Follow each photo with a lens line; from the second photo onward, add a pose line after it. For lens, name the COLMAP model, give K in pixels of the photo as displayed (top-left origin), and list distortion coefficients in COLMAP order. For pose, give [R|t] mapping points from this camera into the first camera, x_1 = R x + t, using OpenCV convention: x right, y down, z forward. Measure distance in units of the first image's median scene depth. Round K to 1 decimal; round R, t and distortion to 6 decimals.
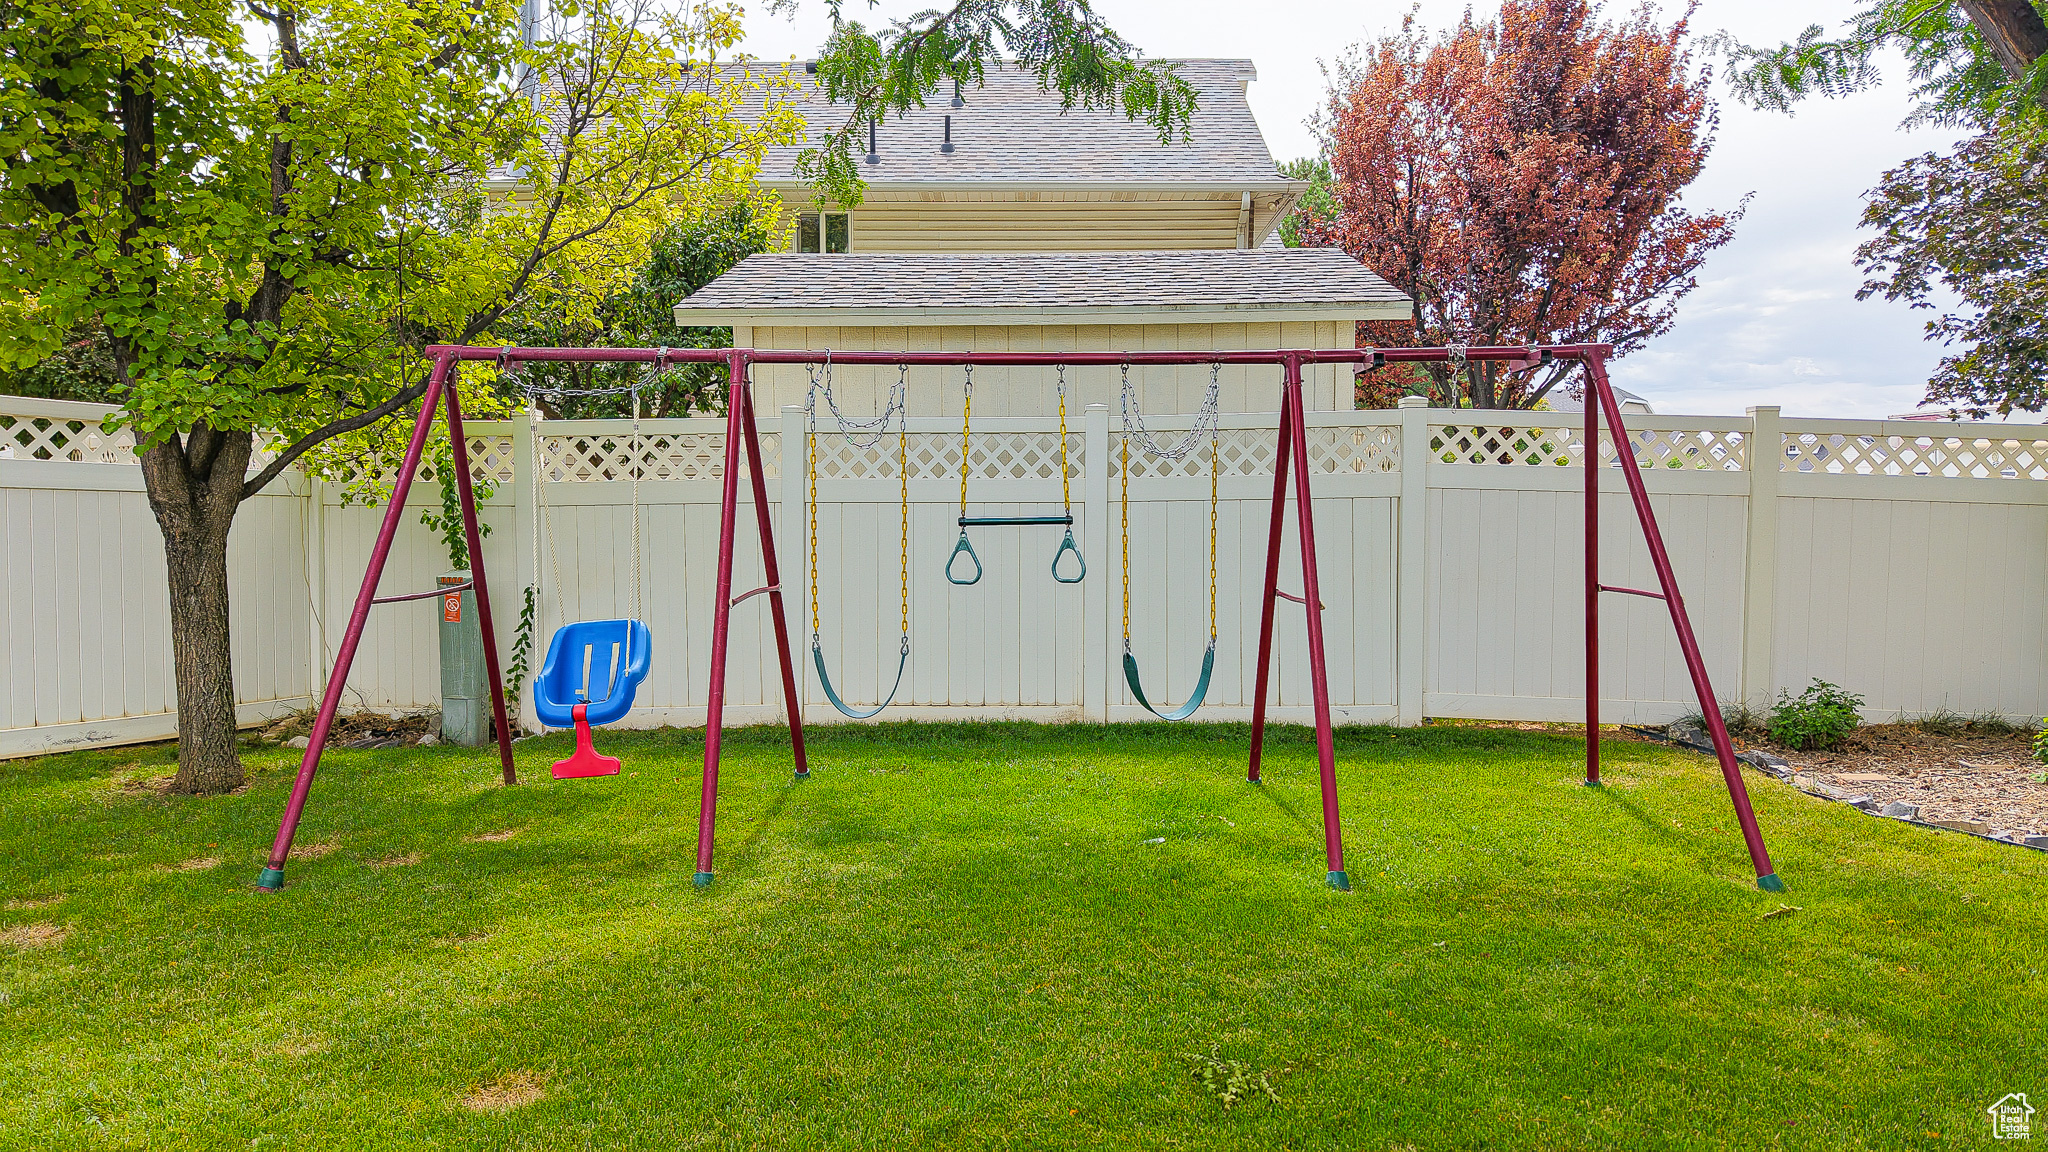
lens RADIAL K [[1396.0, 0, 1015.9], [0, 1396.0, 579.6], [0, 0, 1]] dist [0.012338, -0.015398]
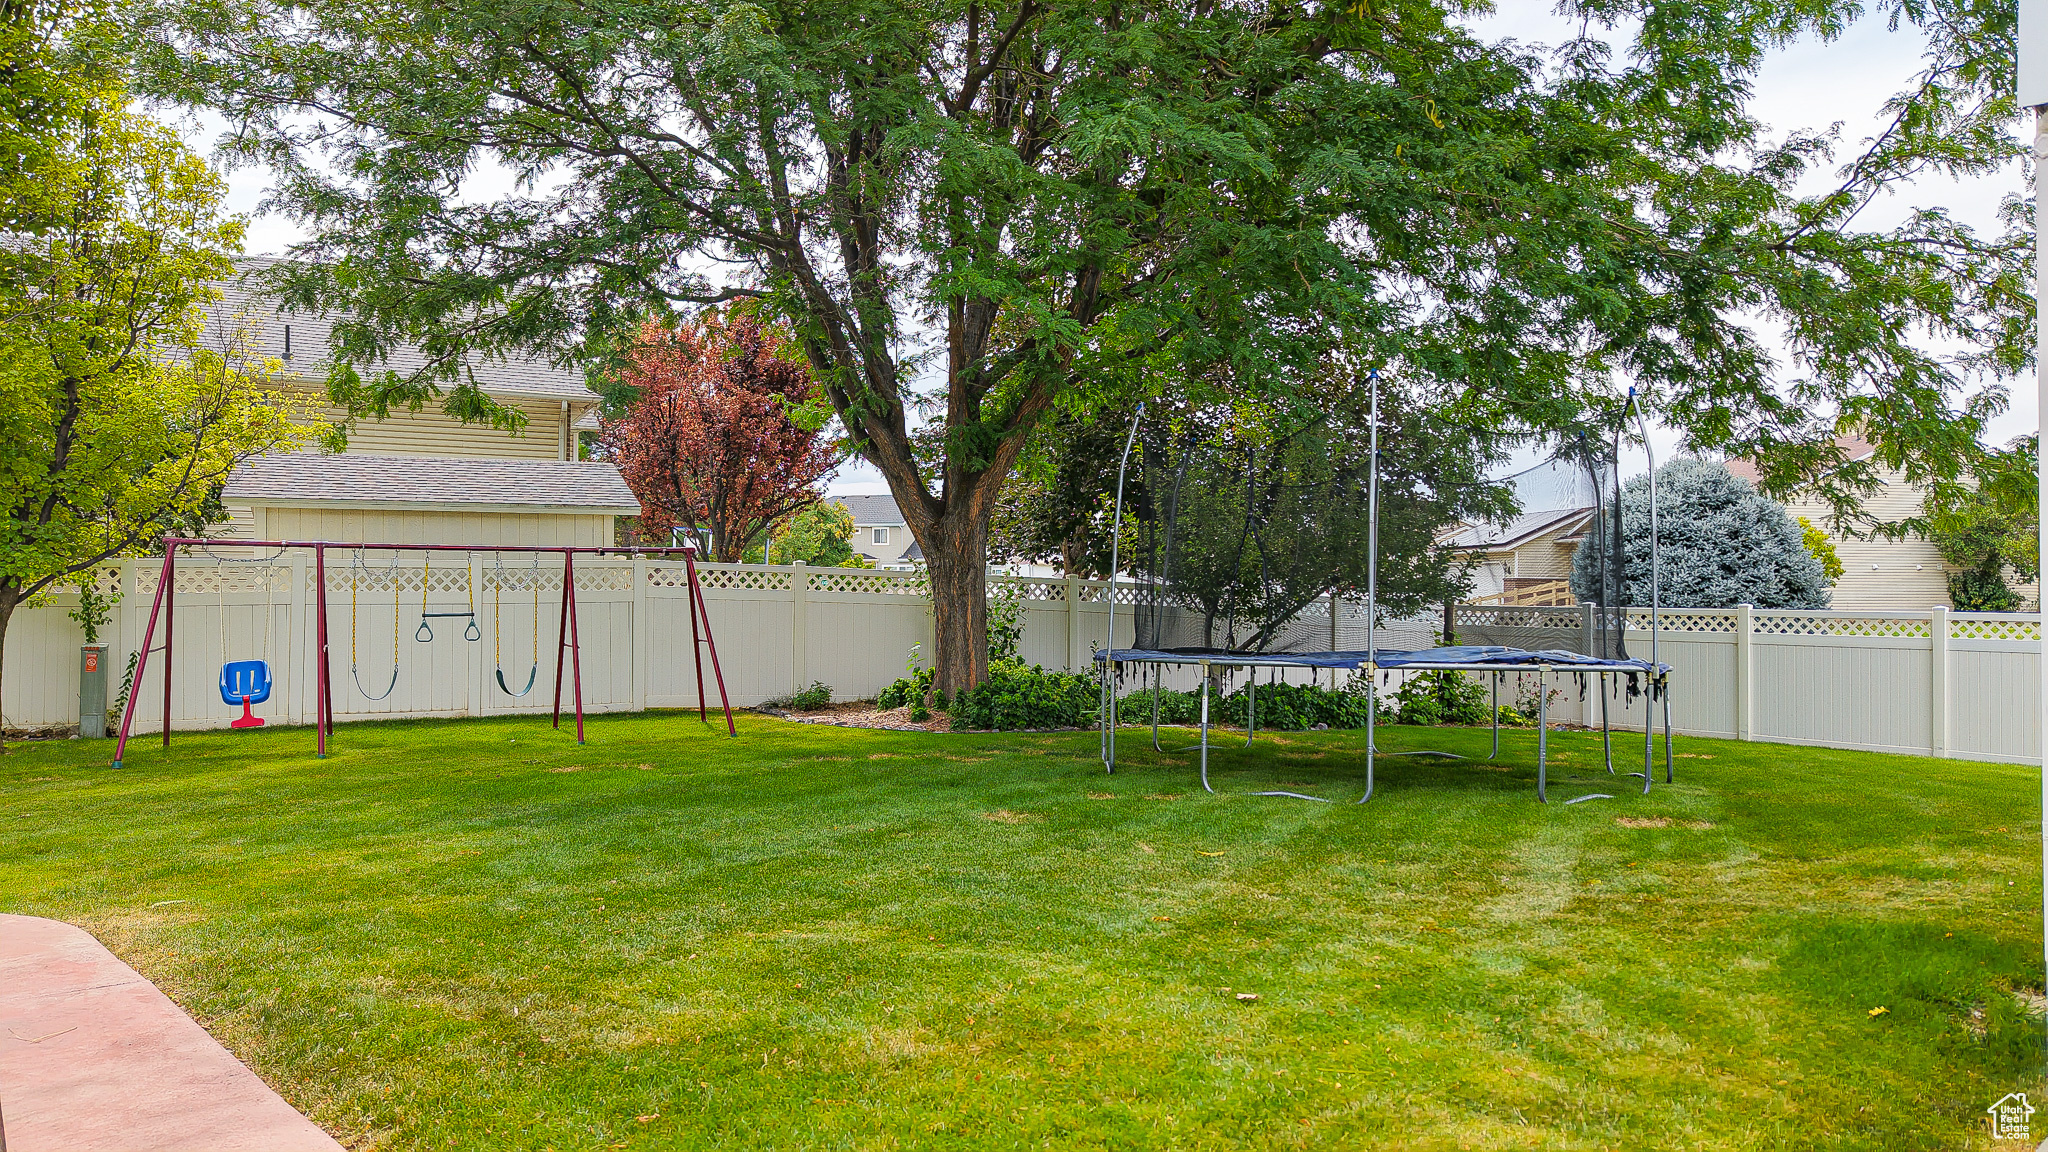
lens RADIAL K [[1396.0, 0, 1015.9], [0, 1396.0, 579.6], [0, 0, 1]] dist [0.012338, -0.015398]
pose [[0.896013, 0.010091, 0.443912, -0.149294], [0.018672, 0.998001, -0.060375, 0.046717], [-0.443634, 0.062386, 0.894034, -1.213699]]
